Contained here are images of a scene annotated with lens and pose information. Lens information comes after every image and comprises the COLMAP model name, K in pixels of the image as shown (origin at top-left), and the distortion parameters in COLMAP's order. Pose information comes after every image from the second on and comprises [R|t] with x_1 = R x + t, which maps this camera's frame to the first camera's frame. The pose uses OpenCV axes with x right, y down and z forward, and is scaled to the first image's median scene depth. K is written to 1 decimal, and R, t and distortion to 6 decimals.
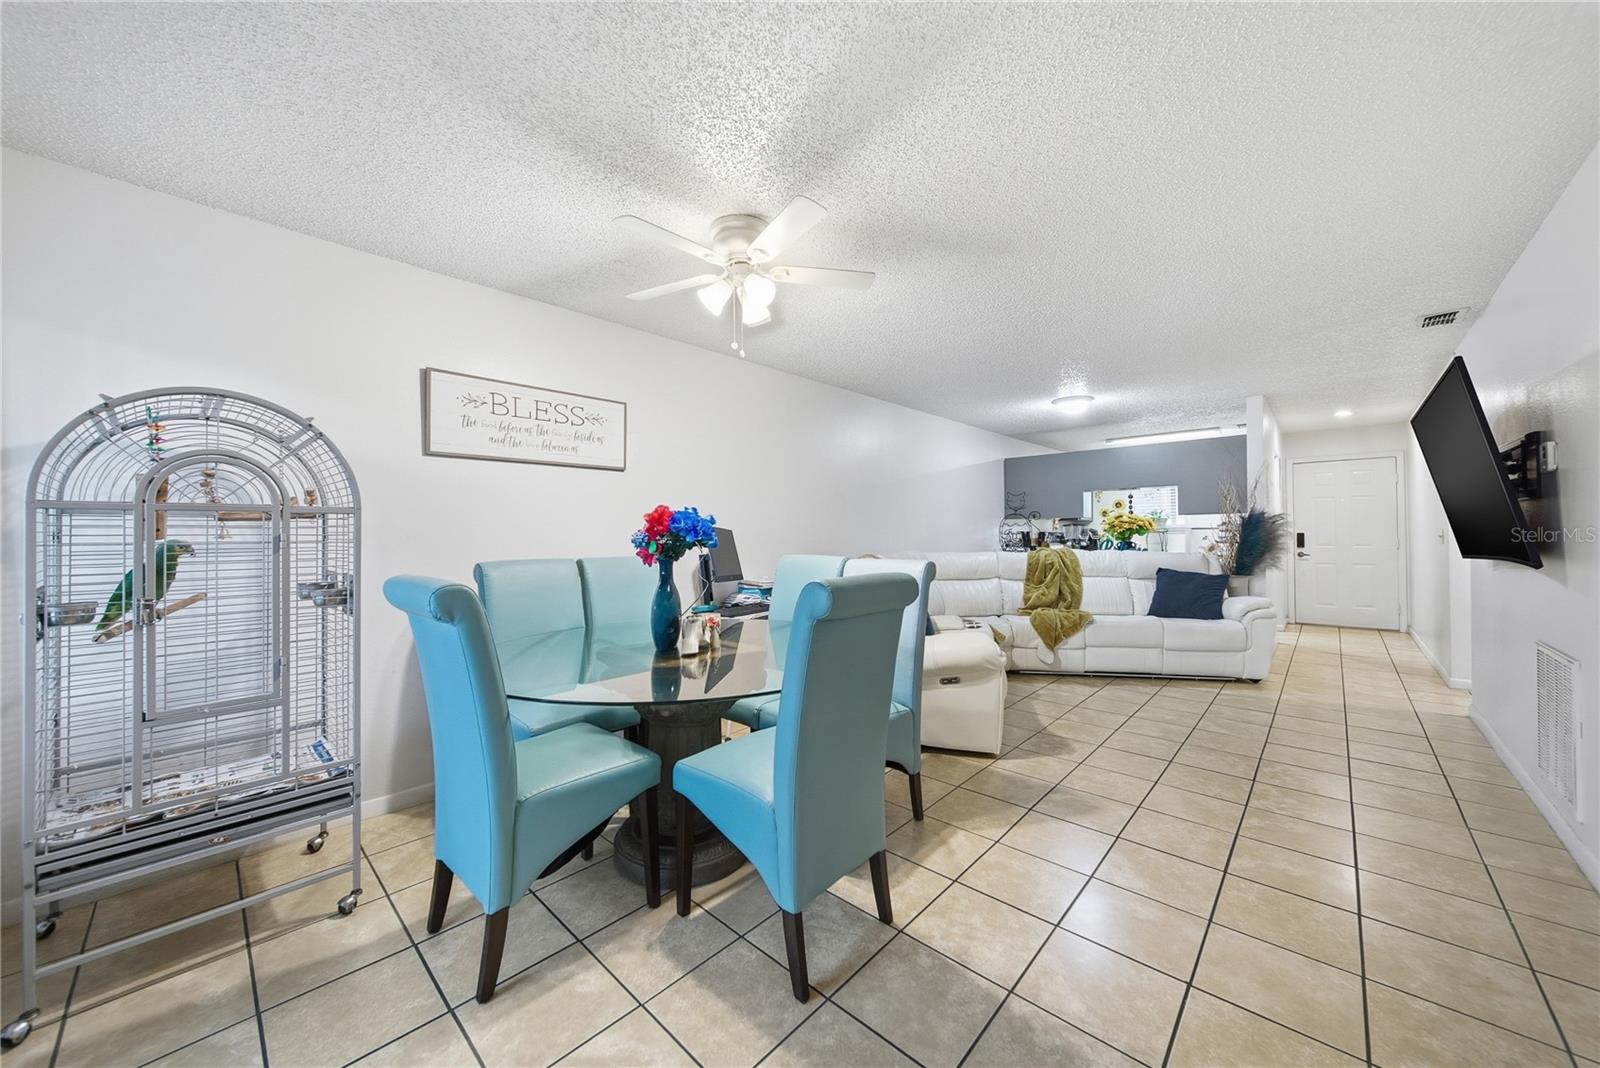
lens RADIAL K [[571.6, 0, 791.3], [0, 571.6, 530.5], [0, 0, 1]] dist [0.000386, -0.001443]
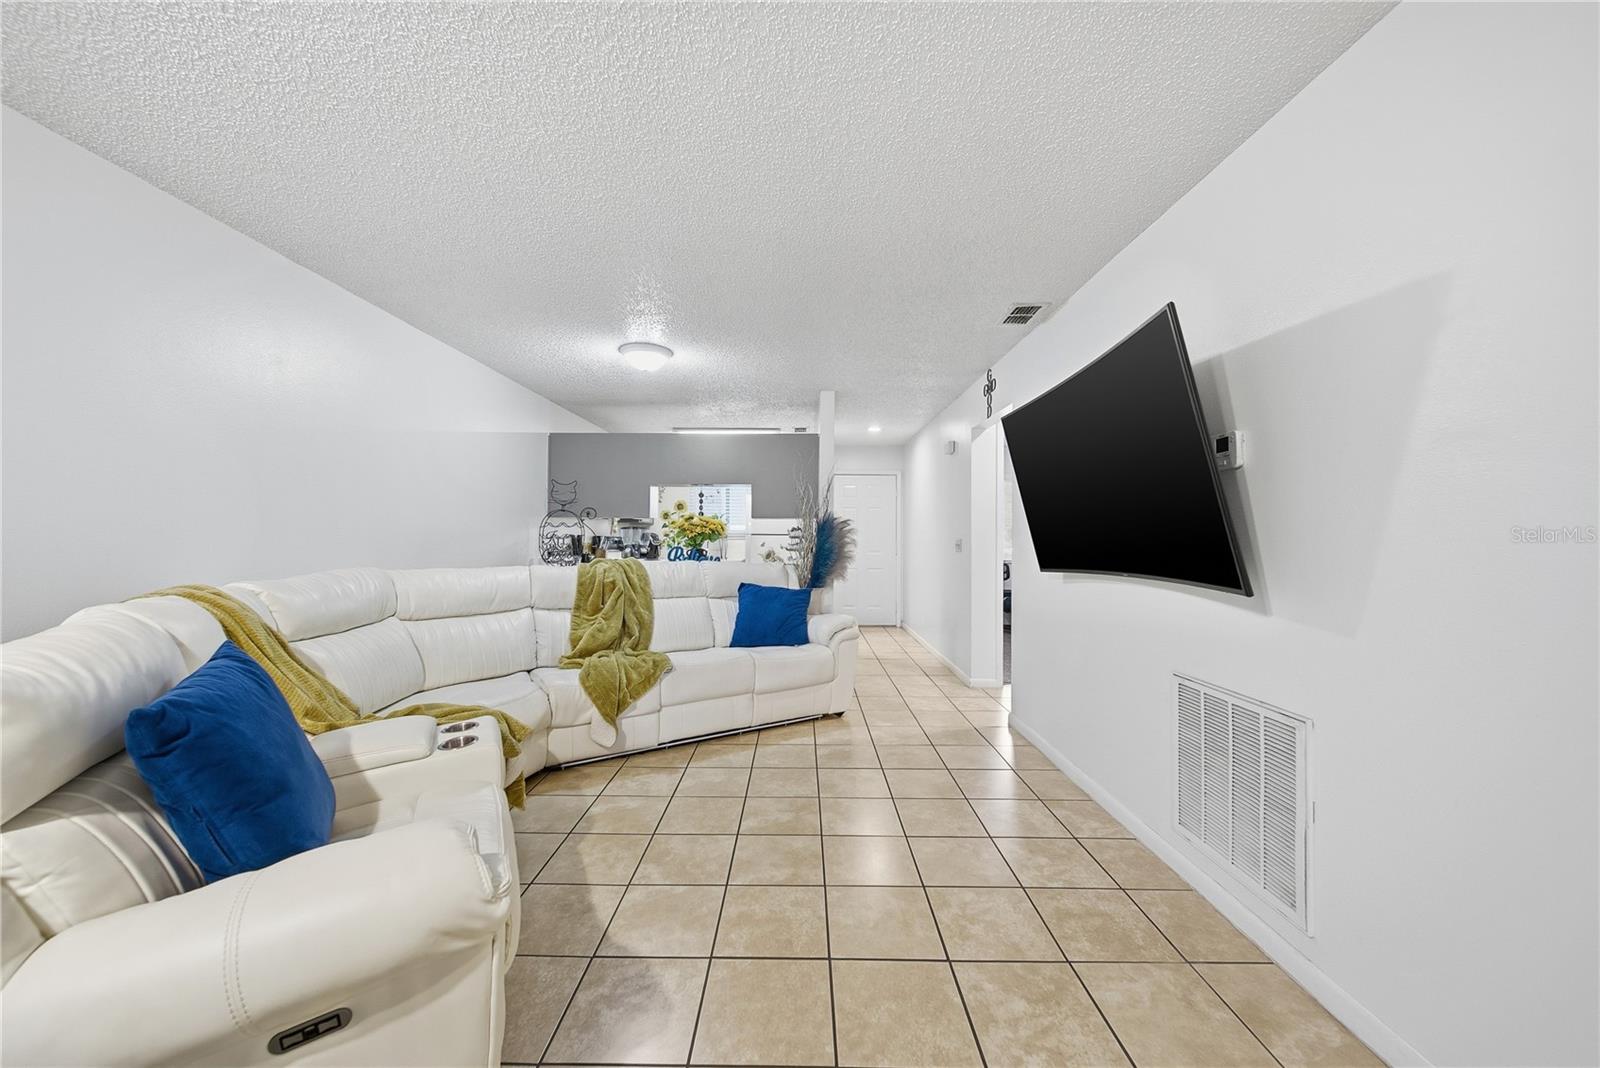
lens RADIAL K [[571.6, 0, 797.5], [0, 571.6, 528.6], [0, 0, 1]] dist [0.000386, -0.001443]
pose [[0.725923, 0.023458, 0.687376, 0.138722], [-0.017069, 0.999725, -0.016091, 0.000859], [-0.687565, -0.000052, 0.726123, 0.337502]]
